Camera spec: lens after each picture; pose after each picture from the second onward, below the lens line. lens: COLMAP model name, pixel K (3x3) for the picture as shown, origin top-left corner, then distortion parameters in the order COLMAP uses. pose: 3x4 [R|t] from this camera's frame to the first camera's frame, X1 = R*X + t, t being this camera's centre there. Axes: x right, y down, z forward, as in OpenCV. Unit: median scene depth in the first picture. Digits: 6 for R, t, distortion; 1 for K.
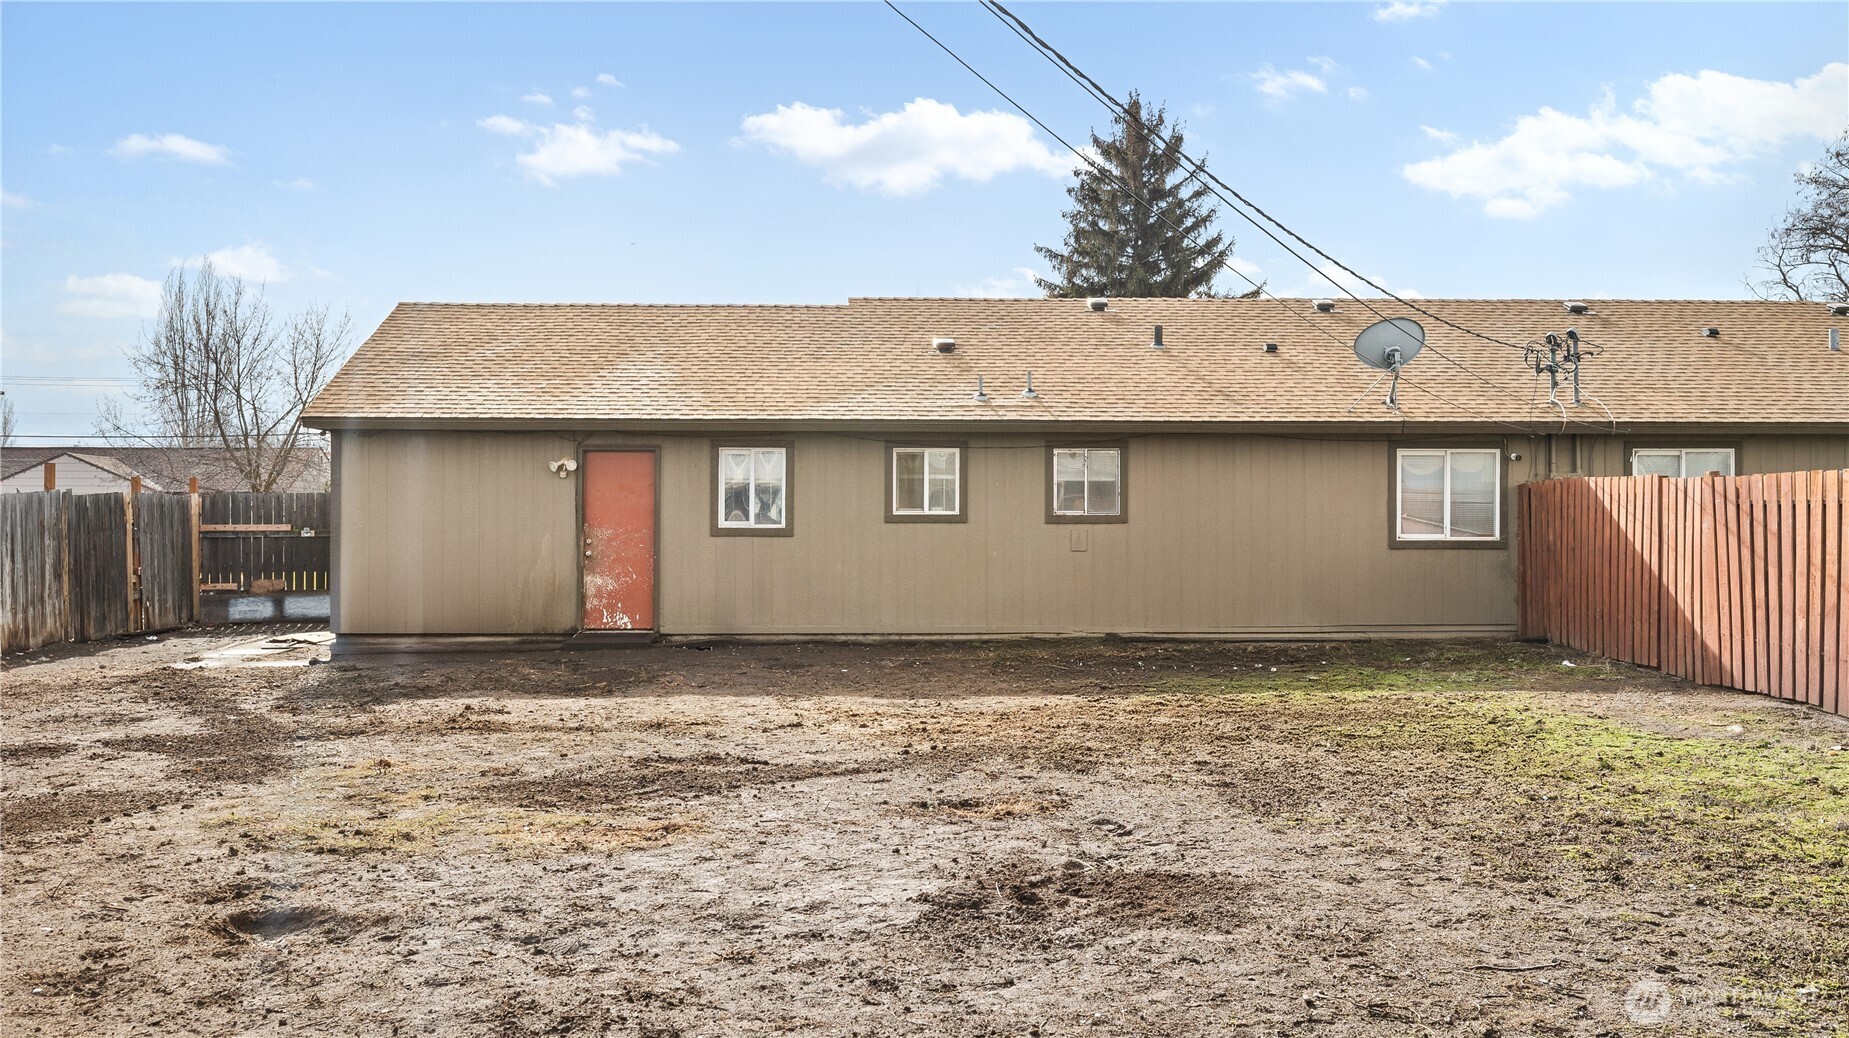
lens RADIAL K [[1697.5, 0, 924.5], [0, 1697.5, 519.0], [0, 0, 1]] dist [0.010463, 0.009129]
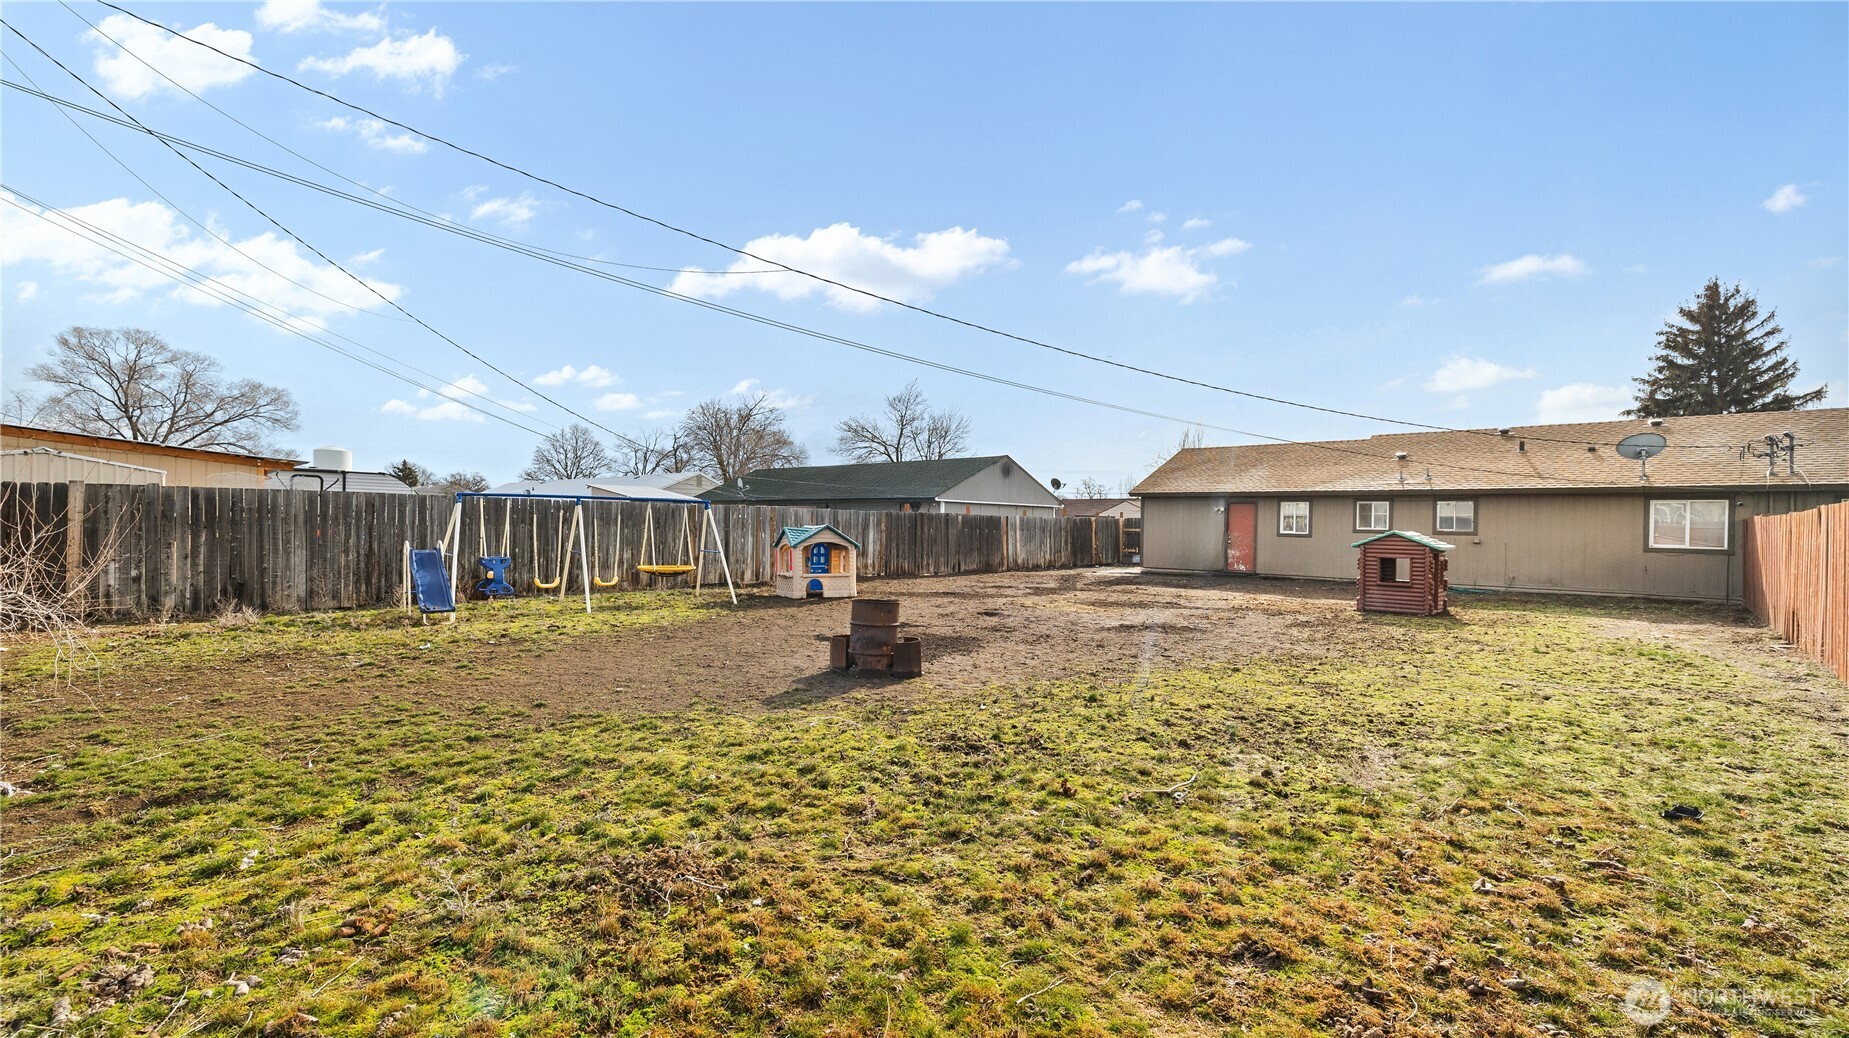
lens RADIAL K [[756.9, 0, 924.5], [0, 756.9, 519.0], [0, 0, 1]] dist [0.000185, -0.000002]
pose [[0.720950, 0.009256, -0.692926, 0.278930], [-0.017141, 0.999843, -0.004479, -0.002068], [0.692775, 0.015107, 0.720995, -0.195463]]
